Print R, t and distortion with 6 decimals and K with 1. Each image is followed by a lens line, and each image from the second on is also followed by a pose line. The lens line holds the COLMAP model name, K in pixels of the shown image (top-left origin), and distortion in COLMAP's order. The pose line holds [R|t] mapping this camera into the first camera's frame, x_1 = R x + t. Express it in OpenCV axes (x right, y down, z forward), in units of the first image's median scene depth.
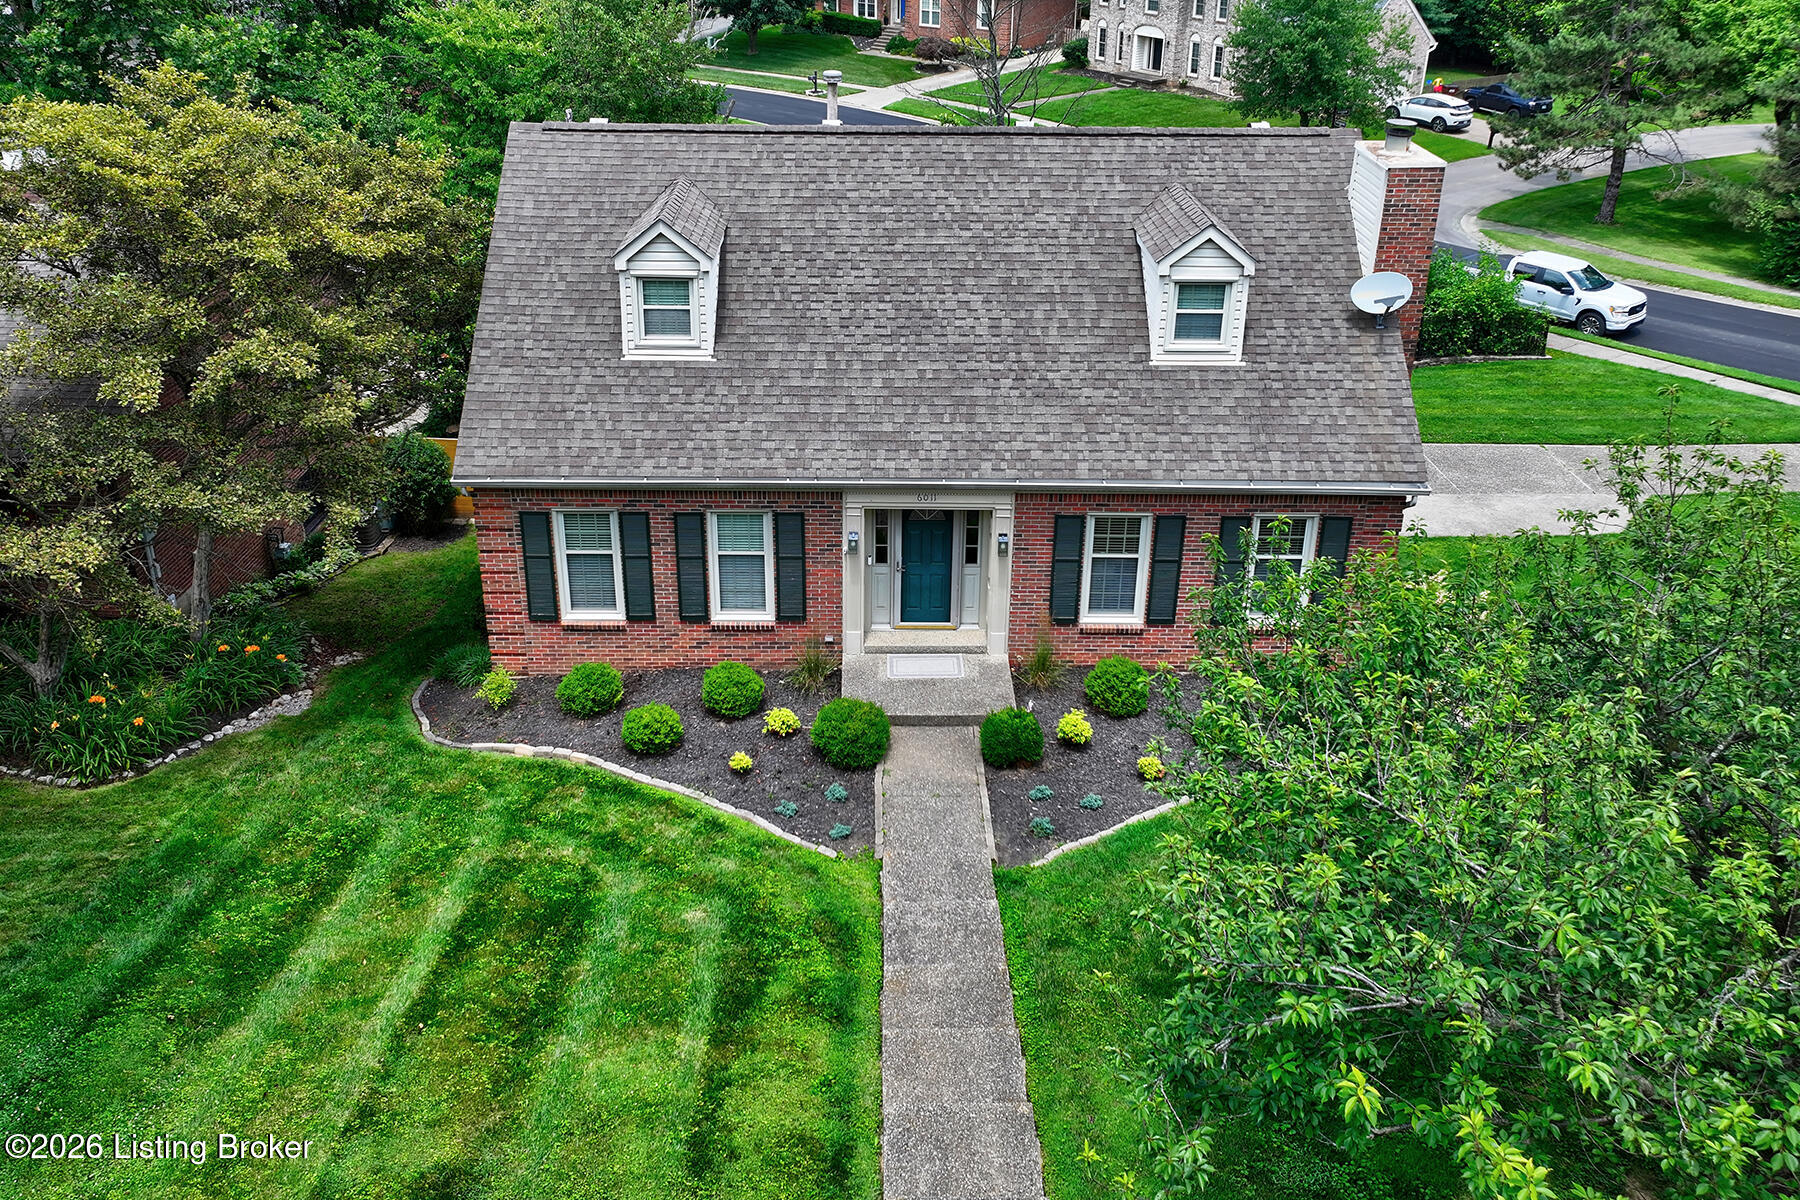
lens RADIAL K [[1314.7, 0, 796.0], [0, 1314.7, 506.1], [0, 0, 1]] dist [0.007848, -0.012244]
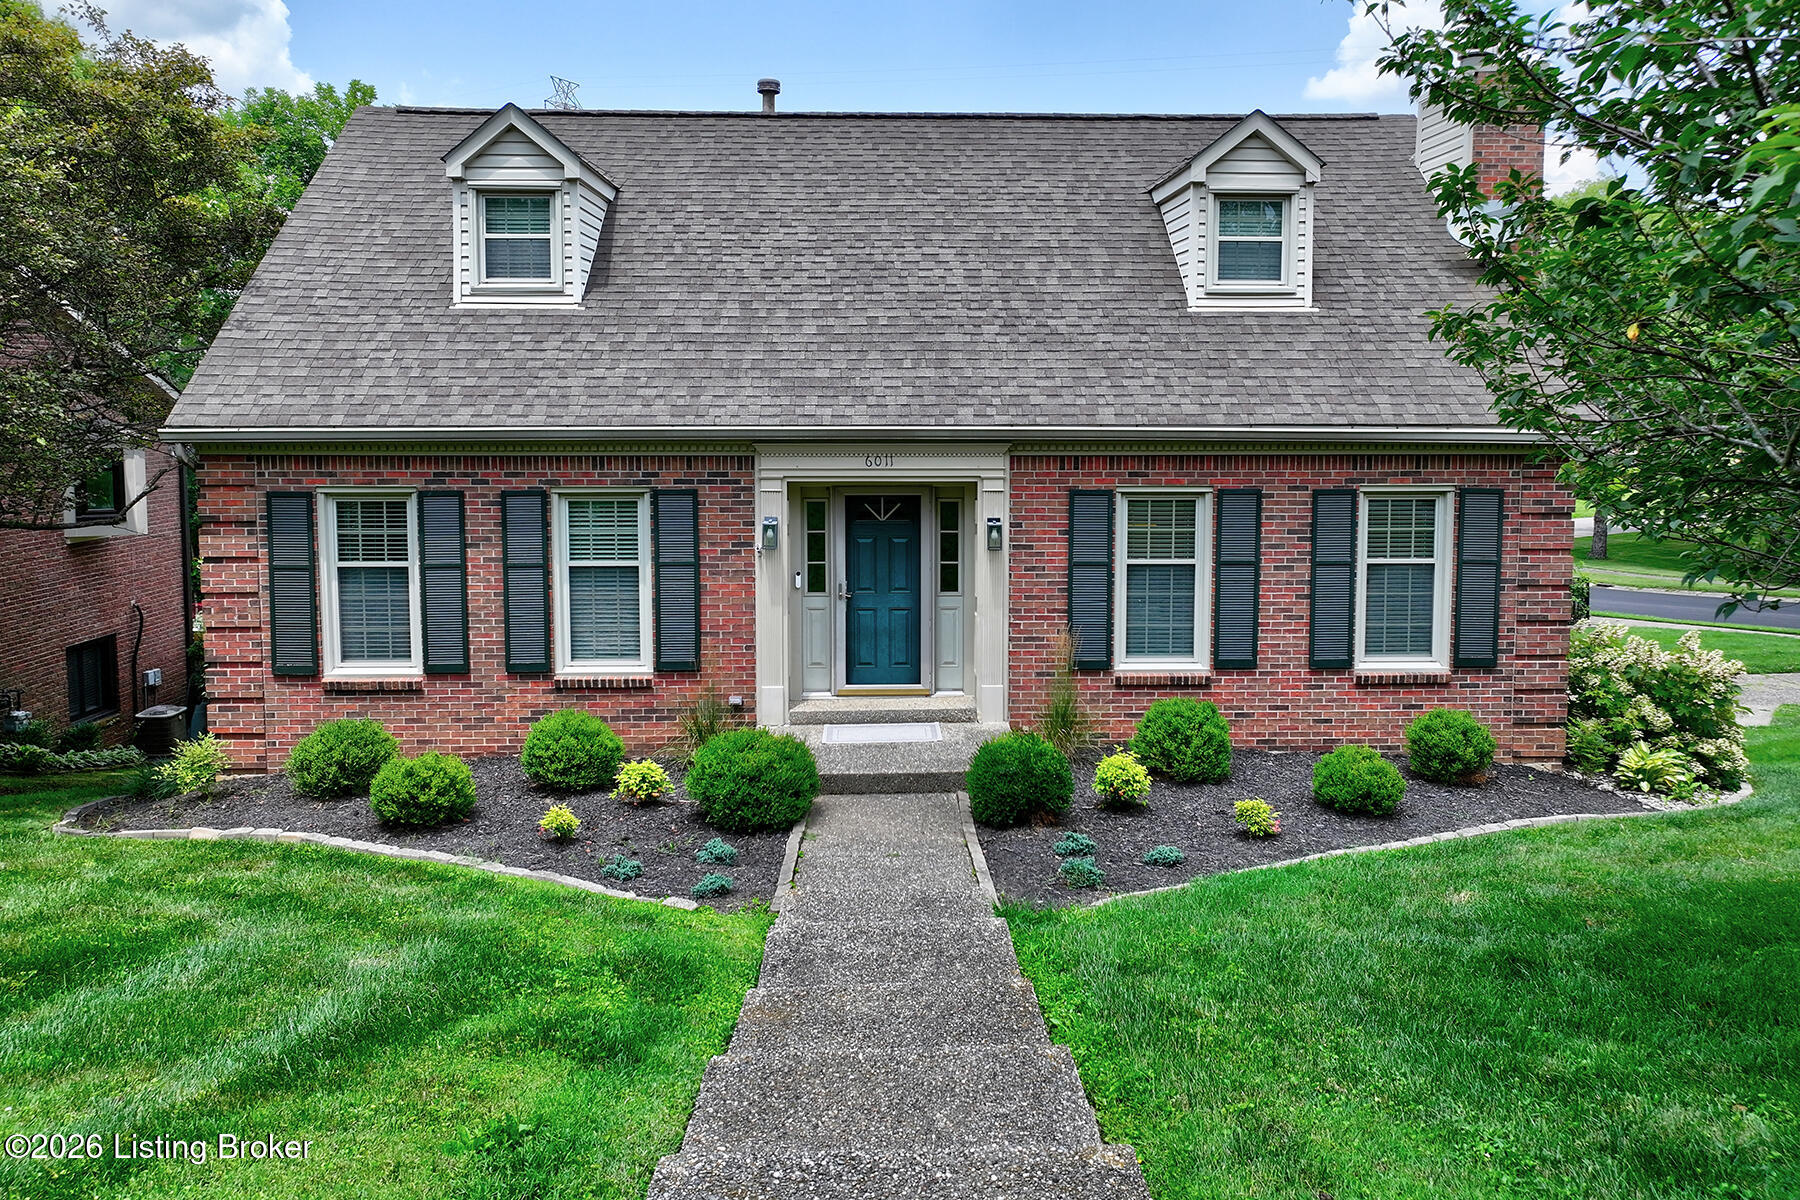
lens RADIAL K [[1314.7, 0, 853.2], [0, 1314.7, 528.0], [0, 0, 1]] dist [0.007848, -0.012244]
pose [[0.998782, 0.010316, 0.048241, 0.052635], [0.004768, 0.953129, -0.302527, 0.223565], [-0.049101, 0.302388, 0.951919, 0.361273]]
